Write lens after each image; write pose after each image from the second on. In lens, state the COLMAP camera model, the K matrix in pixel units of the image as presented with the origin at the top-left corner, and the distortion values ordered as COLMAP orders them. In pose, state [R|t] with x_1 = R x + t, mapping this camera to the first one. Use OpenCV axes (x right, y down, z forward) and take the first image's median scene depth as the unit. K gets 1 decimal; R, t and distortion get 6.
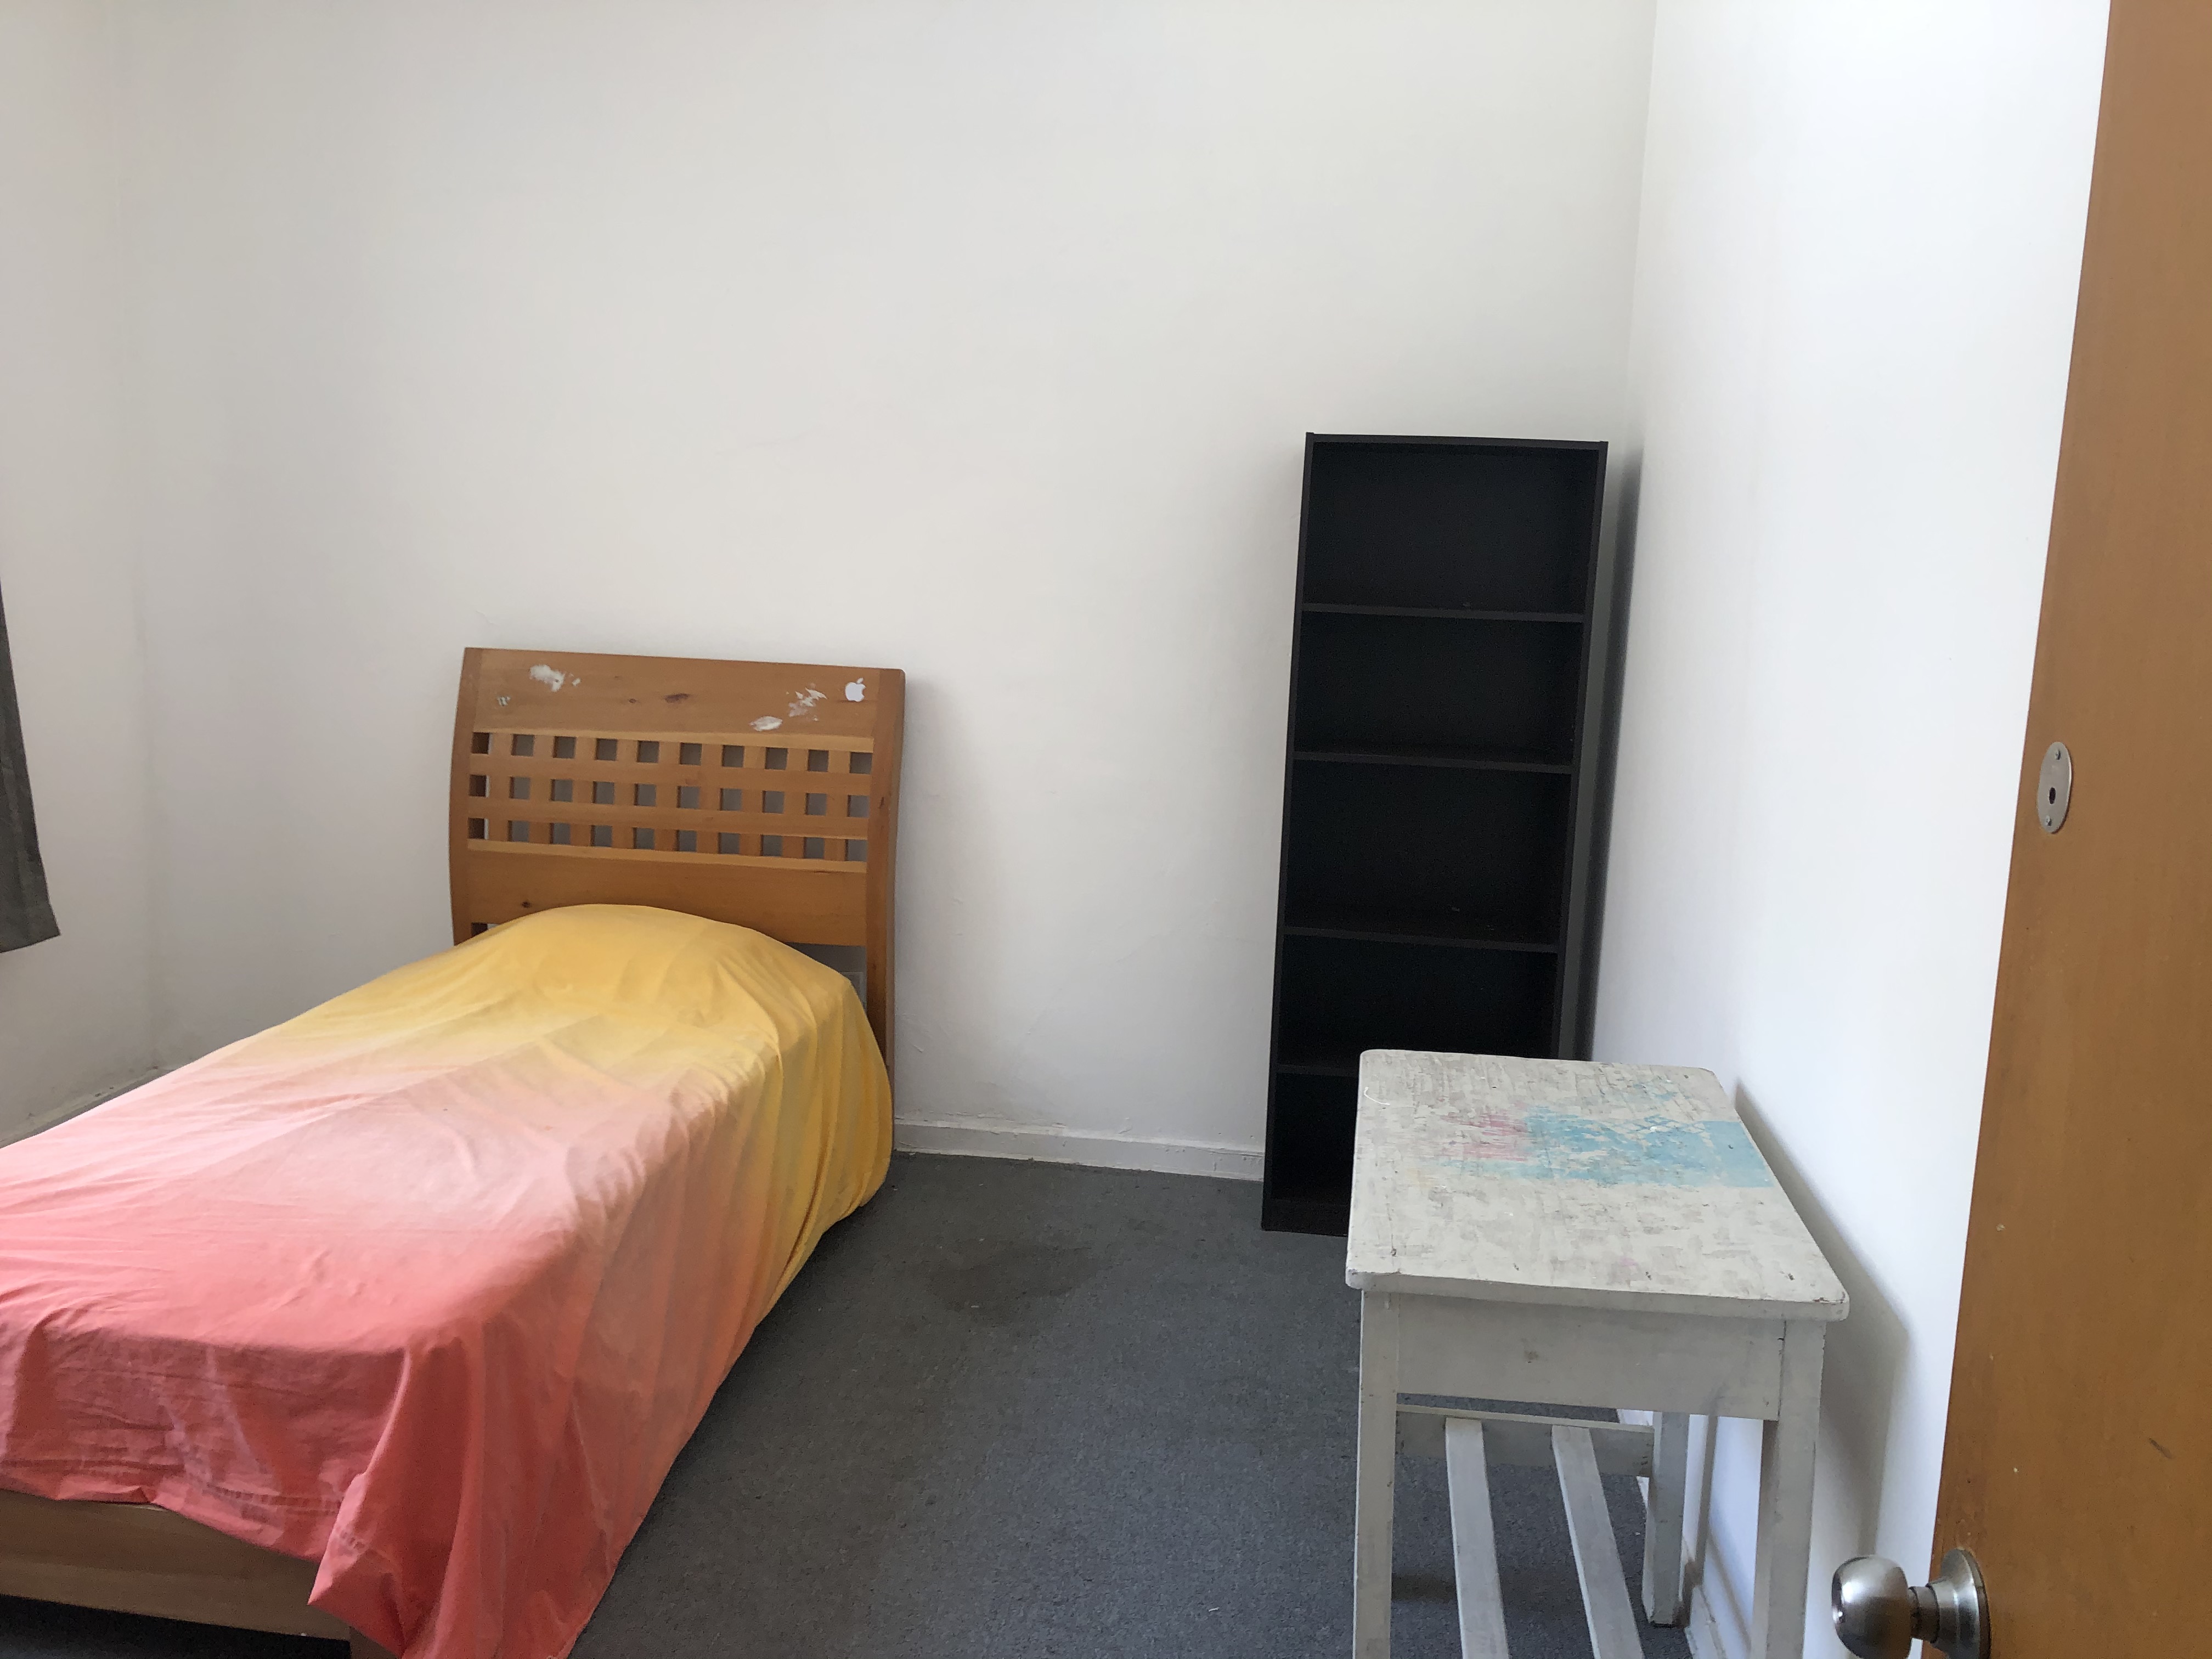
lens RADIAL K [[1815.6, 0, 1121.7], [0, 1815.6, 825.6], [0, 0, 1]] dist [0.042413, -0.042771]
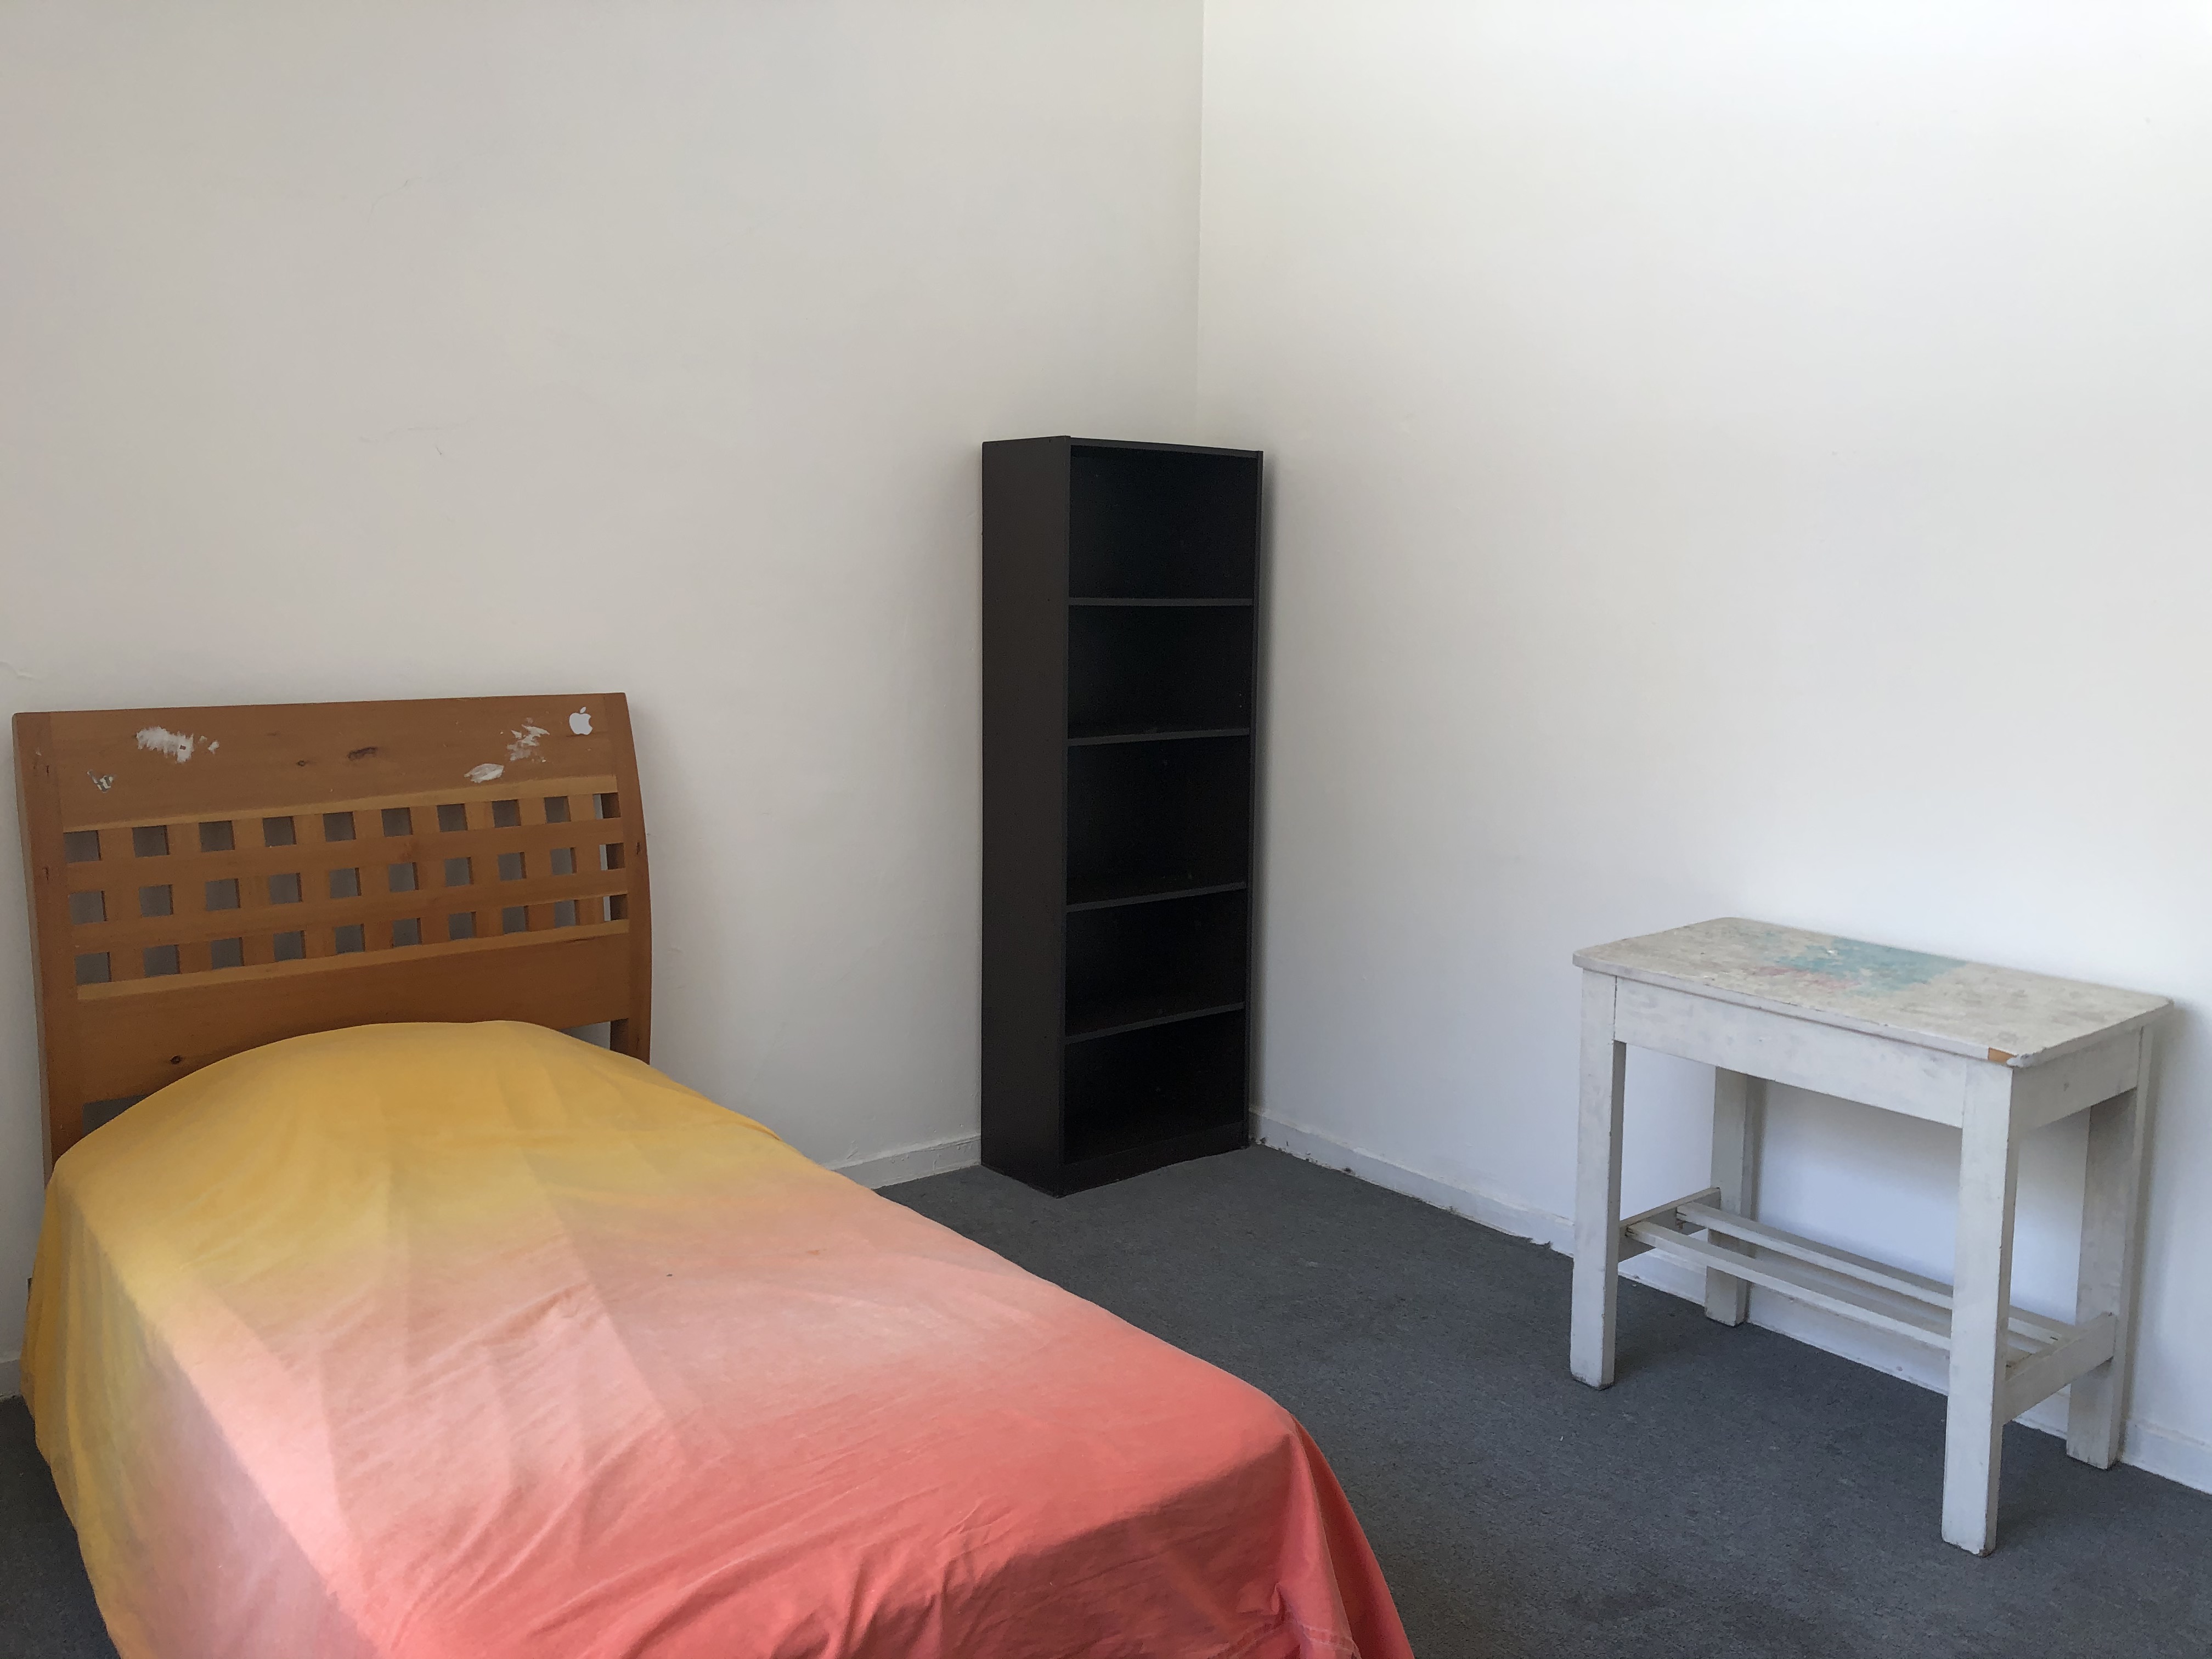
lens RADIAL K [[1815.6, 0, 1125.2], [0, 1815.6, 828.9], [0, 0, 1]] dist [0.042413, -0.042771]
pose [[0.685549, -0.133041, 0.715767, -0.587171], [0.128730, 0.989821, 0.060684, -0.043849], [-0.716555, 0.050539, 0.695697, 0.227409]]
